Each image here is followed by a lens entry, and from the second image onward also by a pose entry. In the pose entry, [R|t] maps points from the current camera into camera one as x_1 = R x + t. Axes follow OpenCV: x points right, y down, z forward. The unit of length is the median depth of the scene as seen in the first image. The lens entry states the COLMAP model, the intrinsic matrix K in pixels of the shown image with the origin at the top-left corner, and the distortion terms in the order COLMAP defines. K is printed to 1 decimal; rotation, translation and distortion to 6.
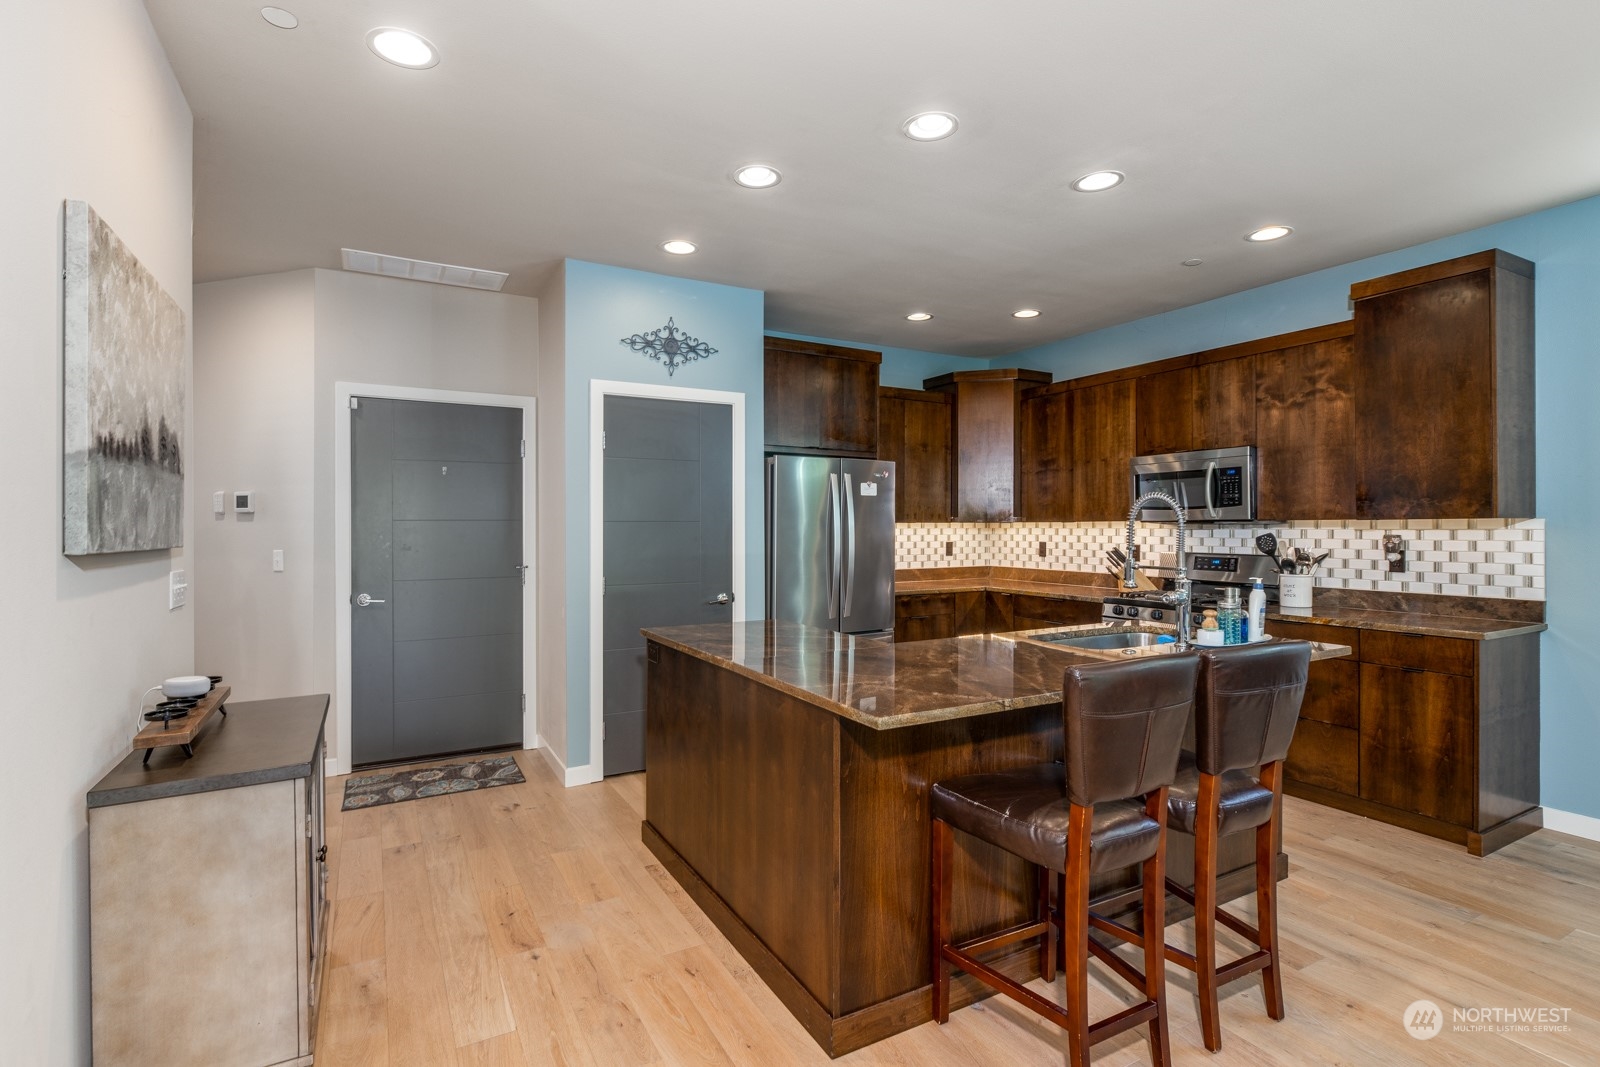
lens RADIAL K [[783.1, 0, 801.2], [0, 783.1, 520.3], [0, 0, 1]] dist [-0.001568, 0.000070]
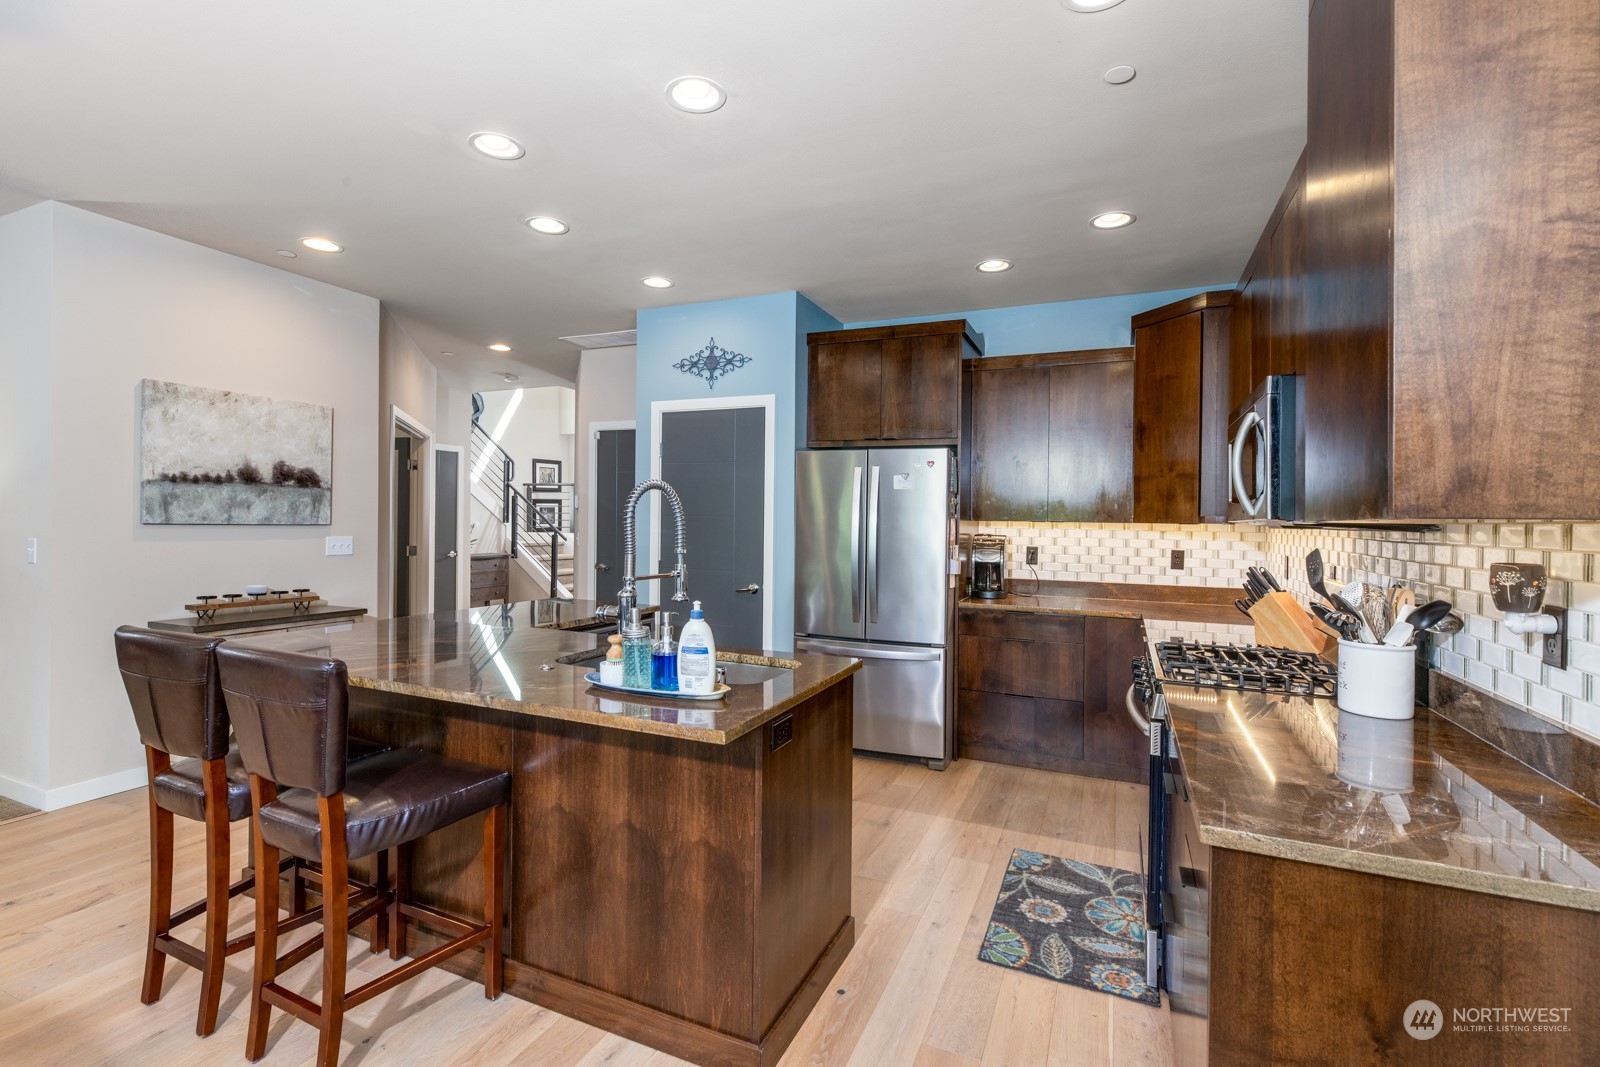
lens RADIAL K [[725.8, 0, 796.3], [0, 725.8, 519.2], [0, 0, 1]] dist [-0.000259, -0.000258]
pose [[0.597573, 0.009202, -0.801761, 0.741385], [-0.009754, 0.999944, 0.004207, -0.000115], [0.801755, 0.005307, 0.597629, 0.458987]]
